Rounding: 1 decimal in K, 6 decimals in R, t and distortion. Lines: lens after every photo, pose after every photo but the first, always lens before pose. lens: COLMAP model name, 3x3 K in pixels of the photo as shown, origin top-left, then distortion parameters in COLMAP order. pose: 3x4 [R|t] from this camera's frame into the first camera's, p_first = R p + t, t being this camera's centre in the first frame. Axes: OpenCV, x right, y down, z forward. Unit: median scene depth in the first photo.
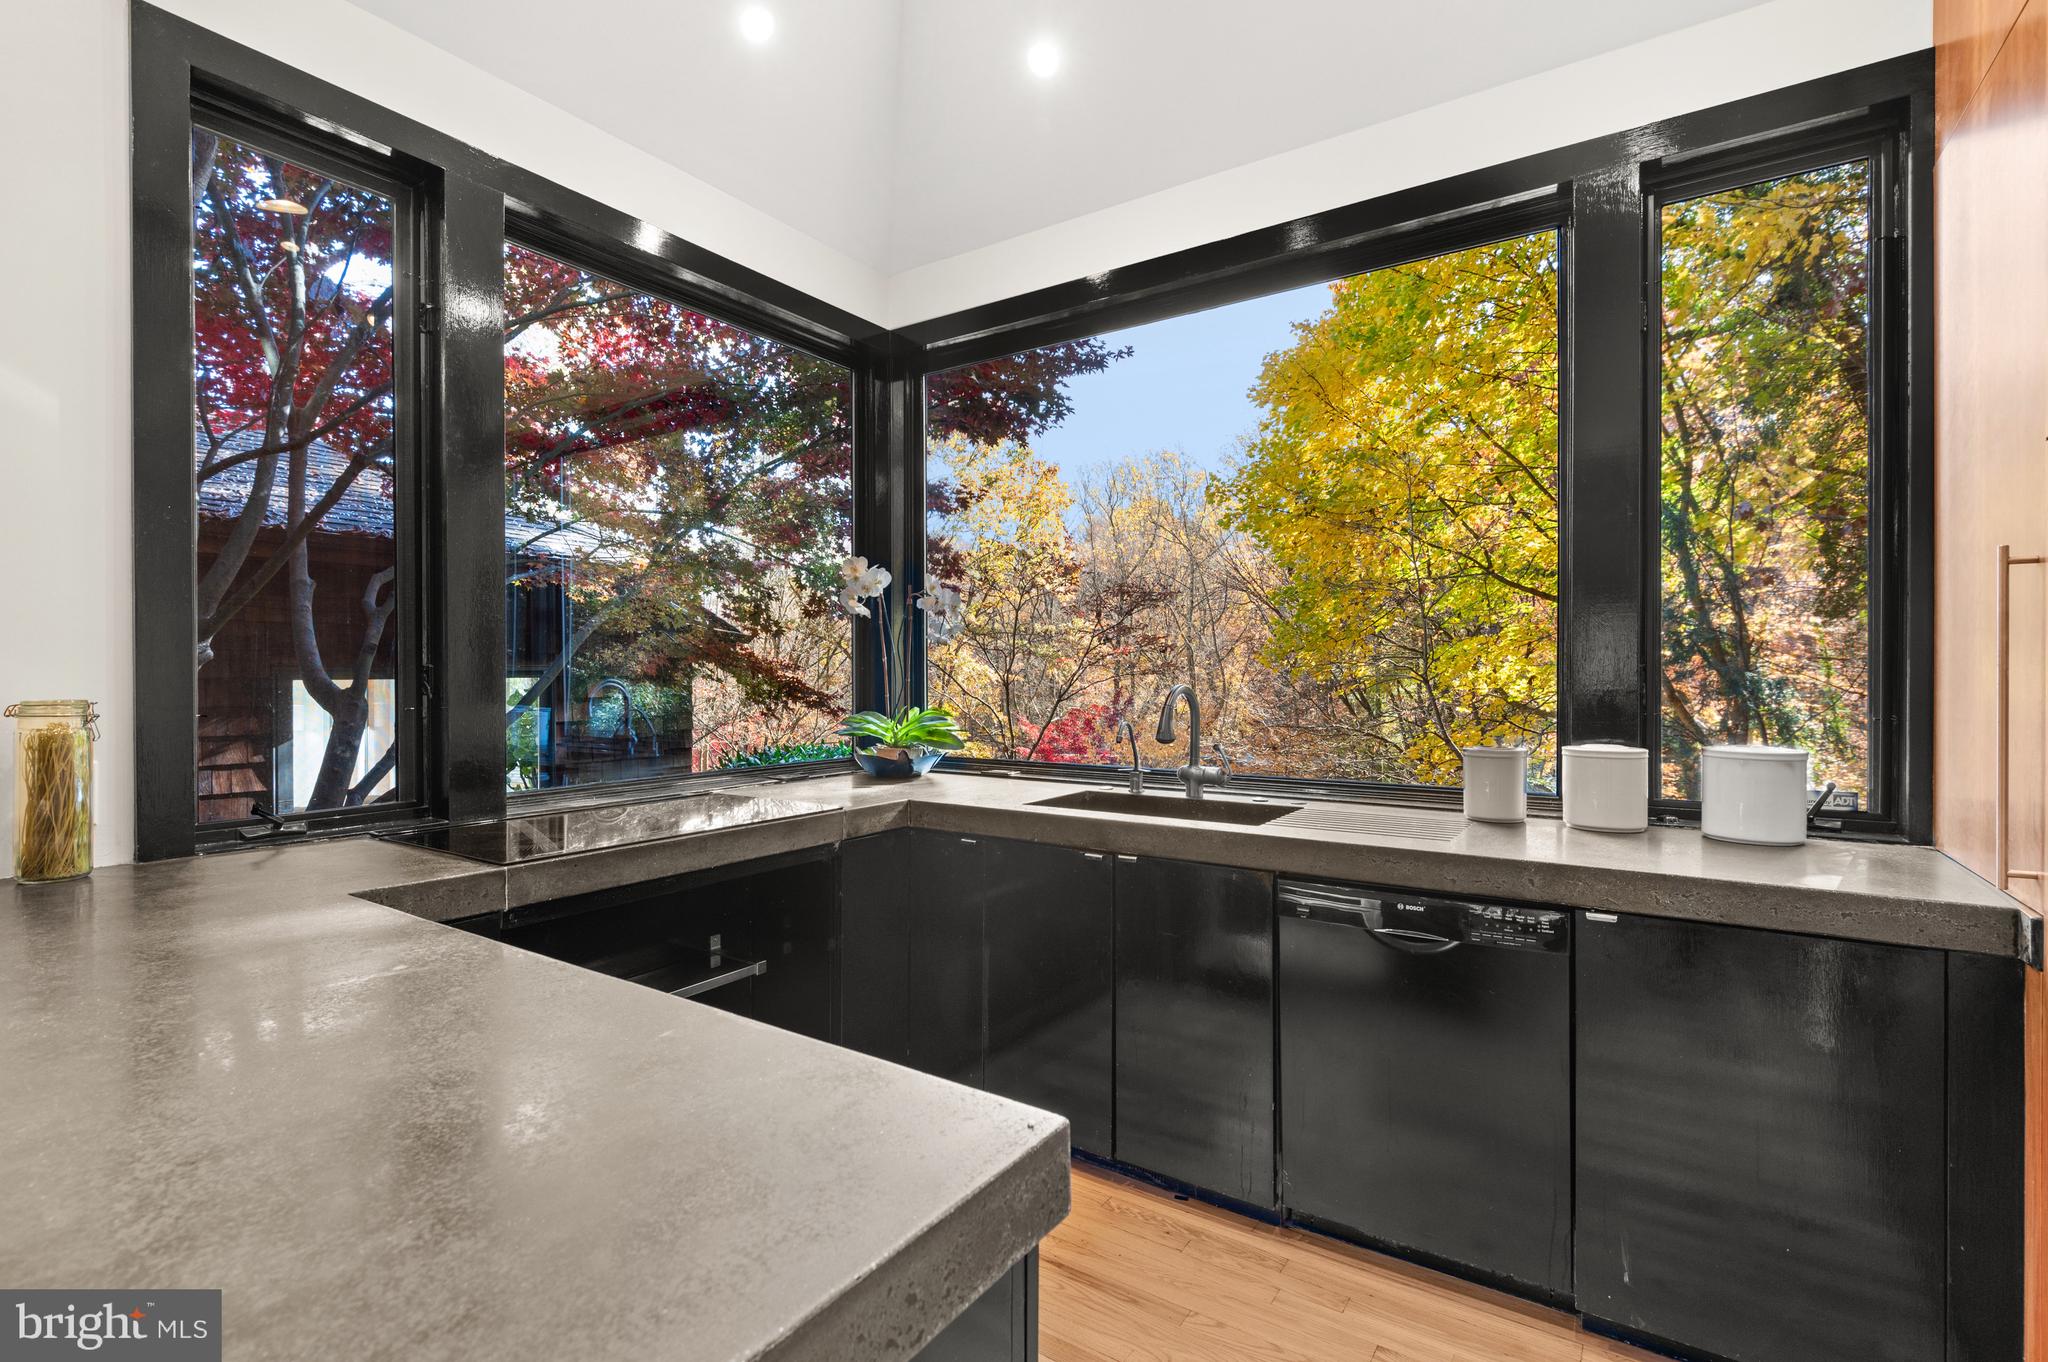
lens RADIAL K [[944.1, 0, 1023.9], [0, 944.1, 670.3], [0, 0, 1]] dist [0.016288, -0.012445]
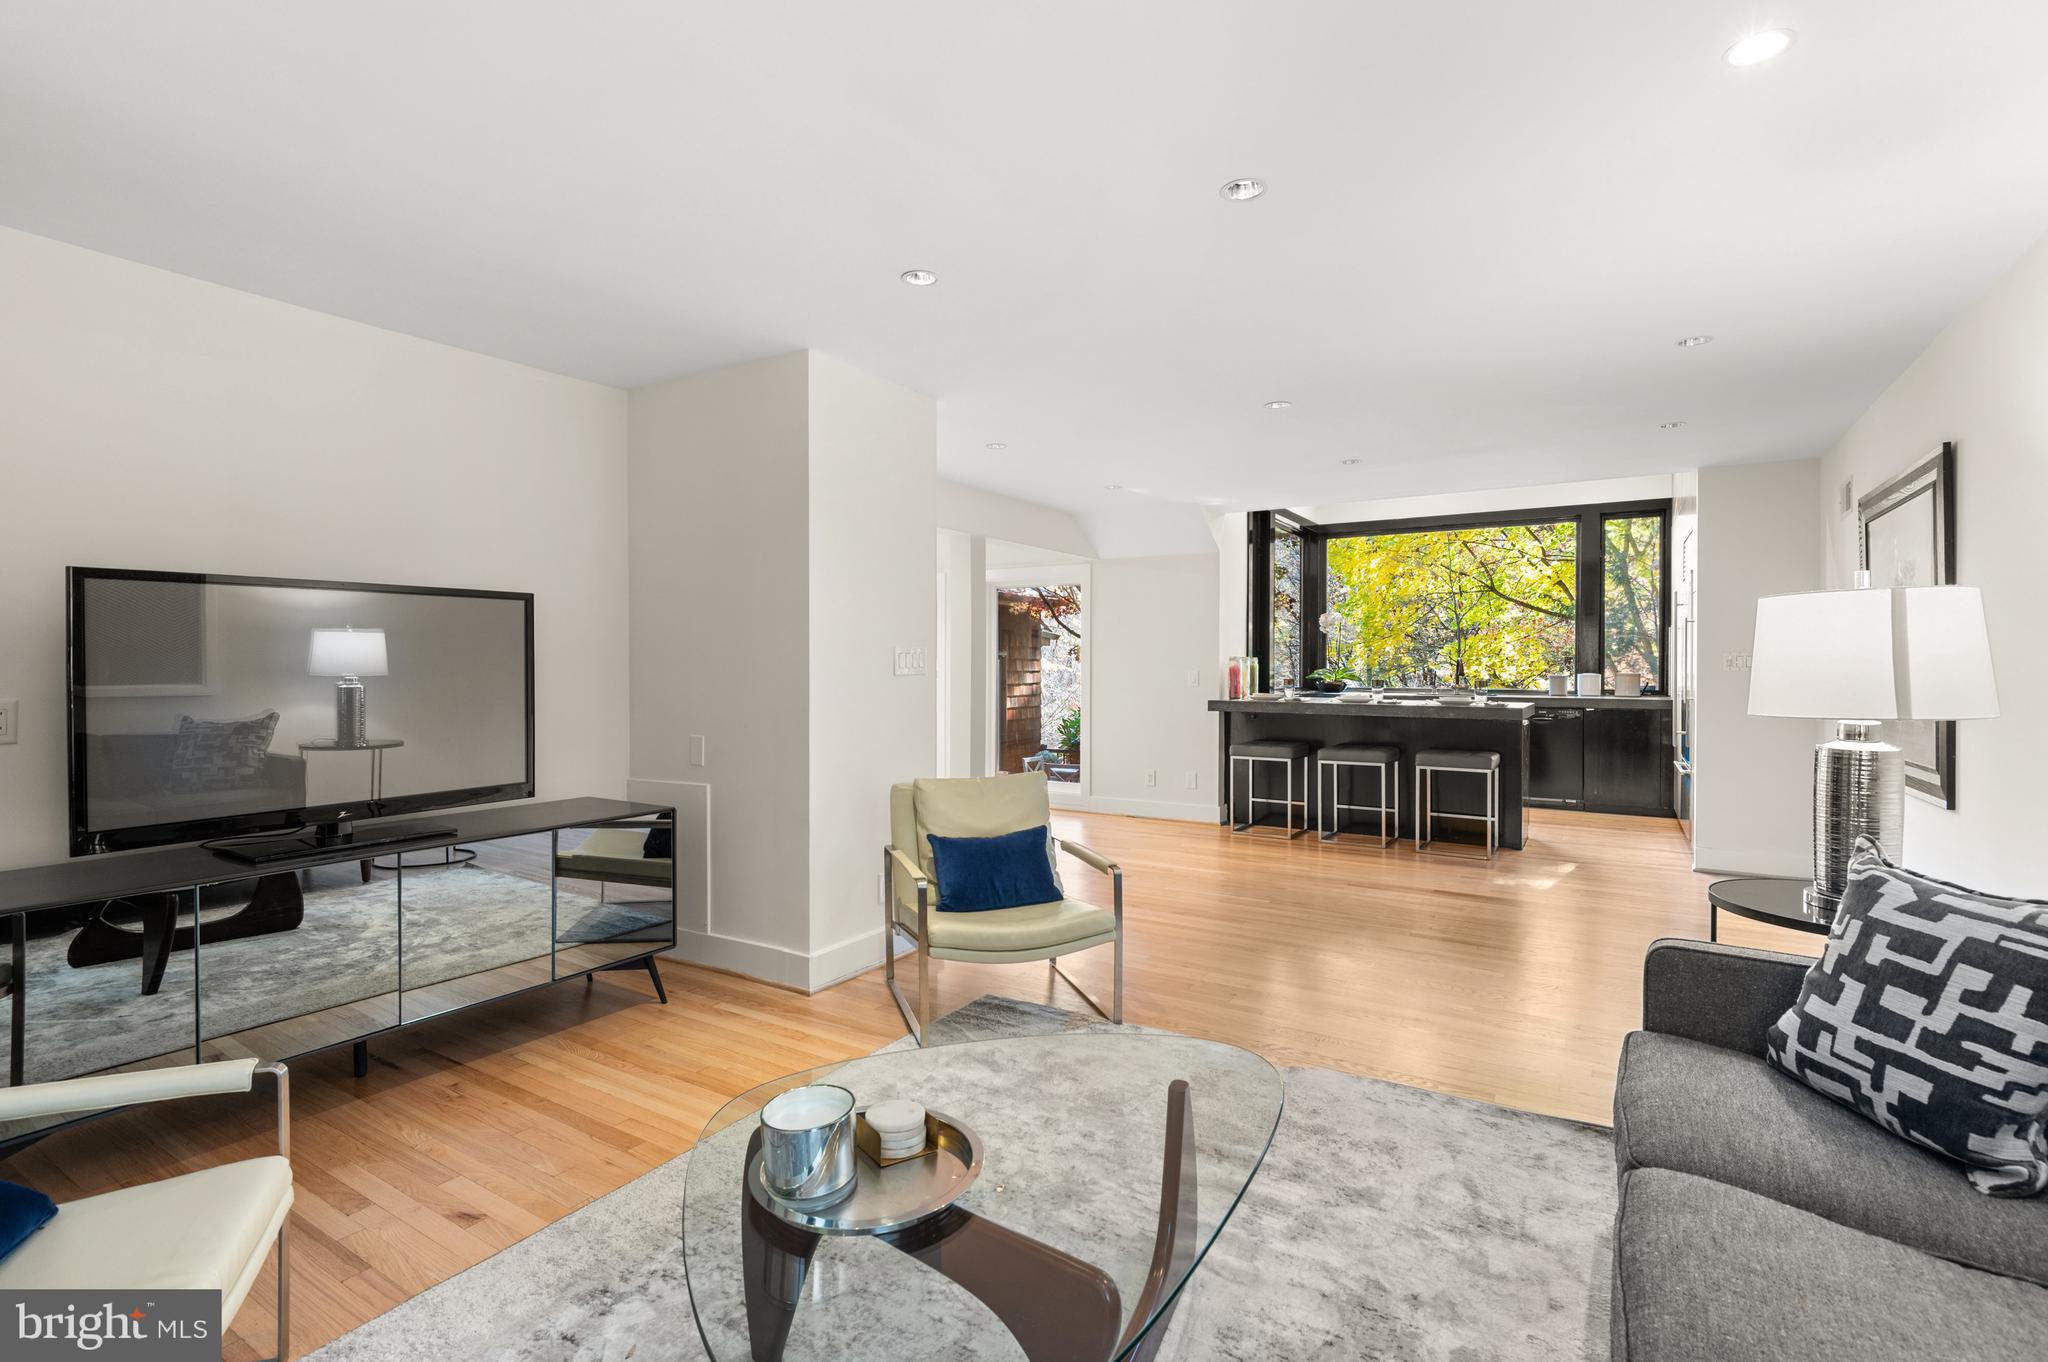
lens RADIAL K [[944.1, 0, 1023.9], [0, 944.1, 670.3], [0, 0, 1]] dist [0.016288, -0.012445]
pose [[0.999272, 0.002509, 0.038063, -1.493660], [-0.002850, 0.999956, 0.008922, 0.033319], [-0.038039, -0.009024, 0.999236, -2.239991]]
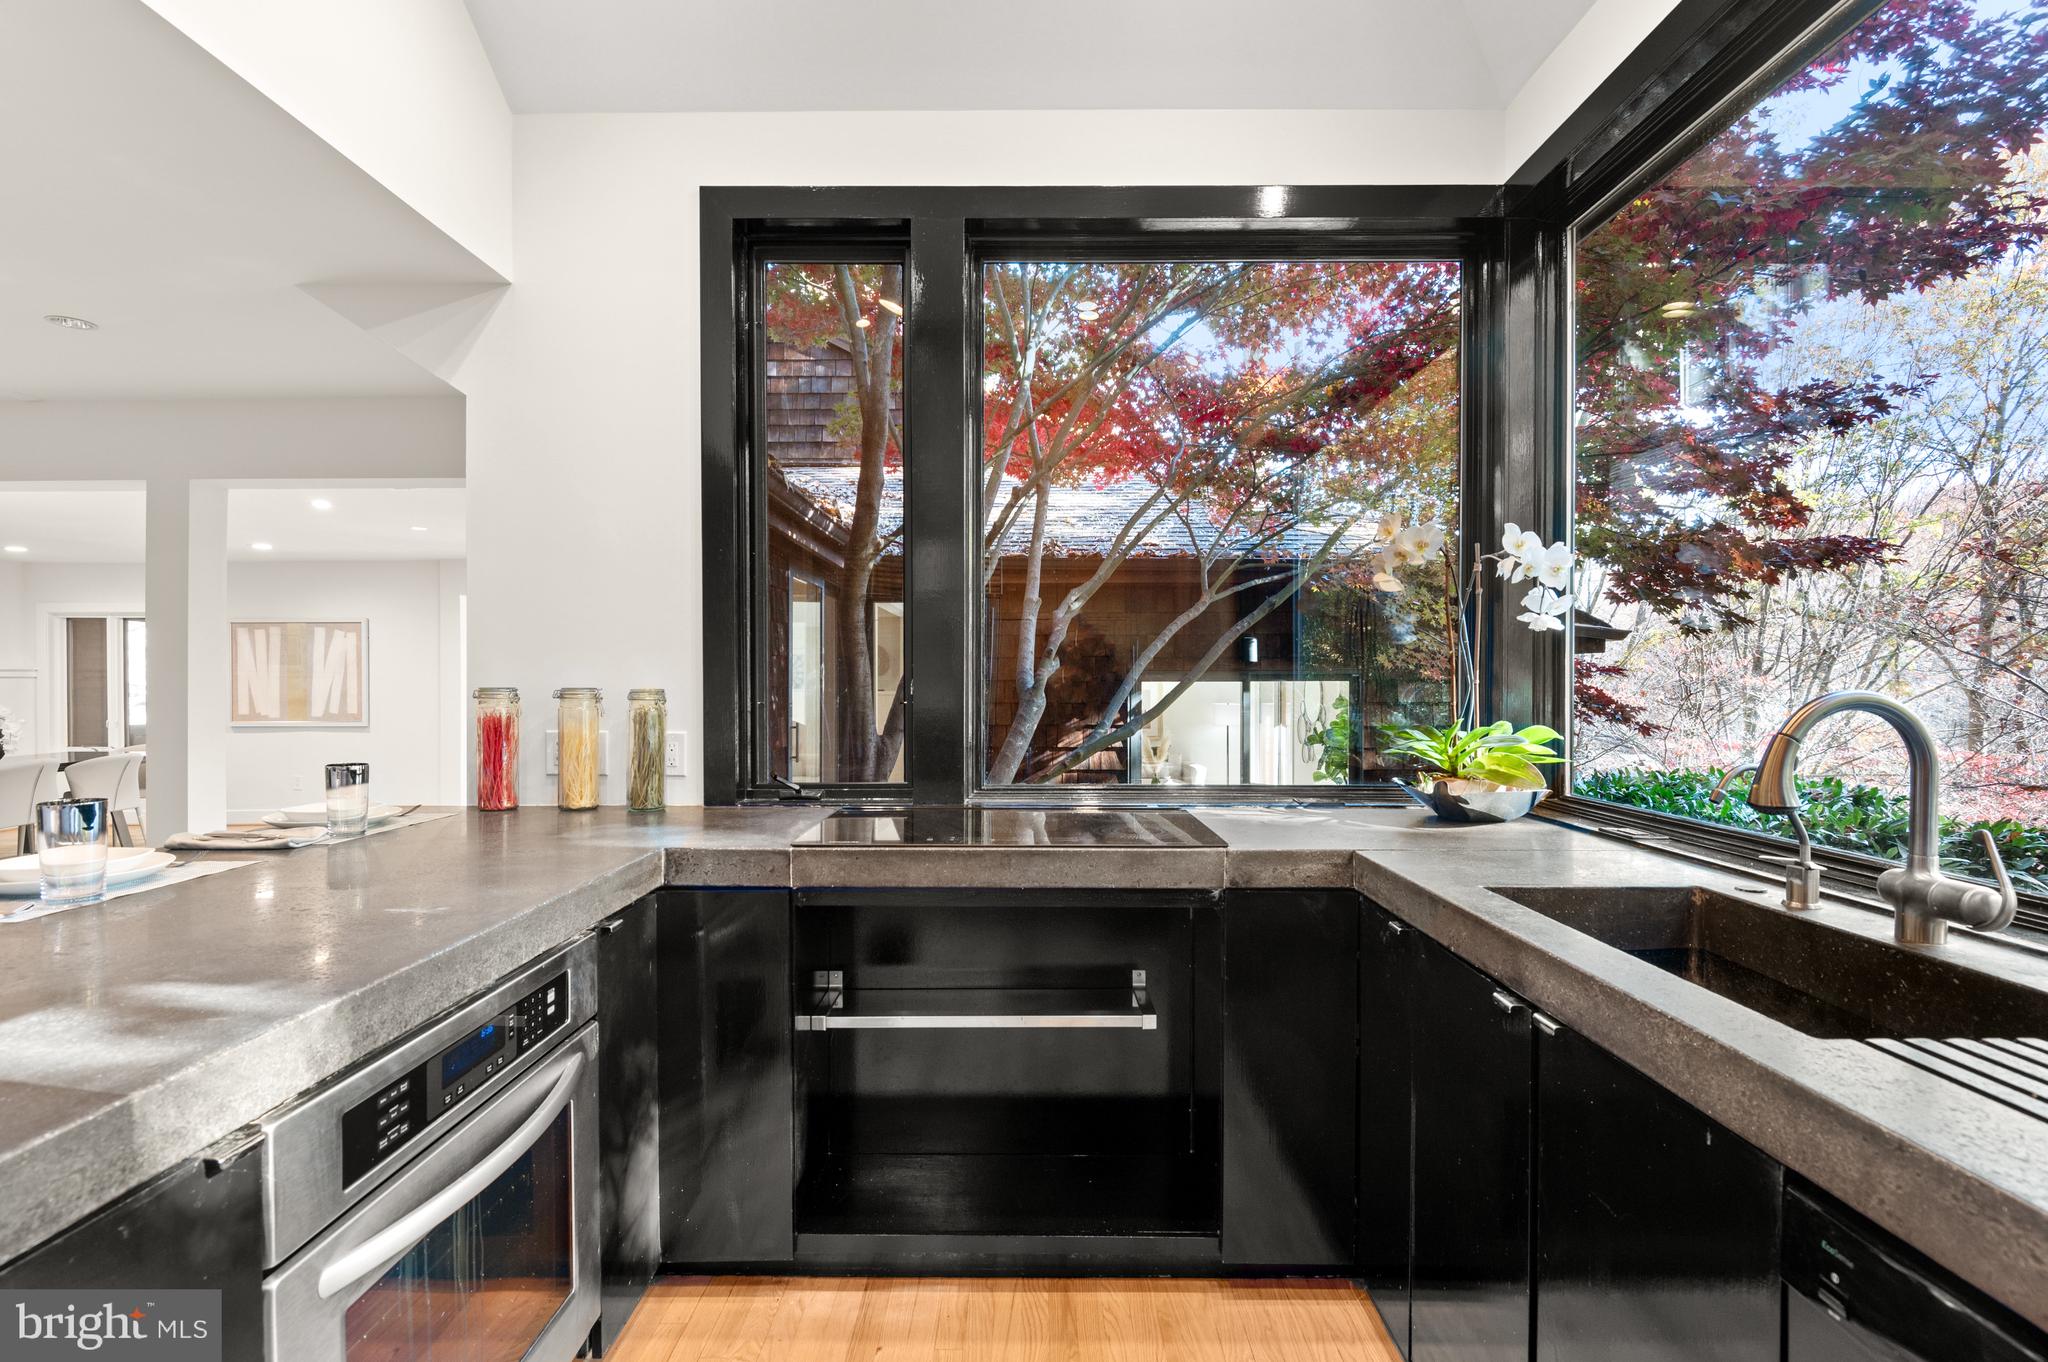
lens RADIAL K [[944.1, 0, 1023.9], [0, 944.1, 670.3], [0, 0, 1]] dist [0.016288, -0.012445]
pose [[0.554671, -0.009982, -0.832010, 0.285738], [0.000823, 0.999934, -0.011448, 0.011844], [0.832069, 0.005665, 0.554643, 0.366590]]
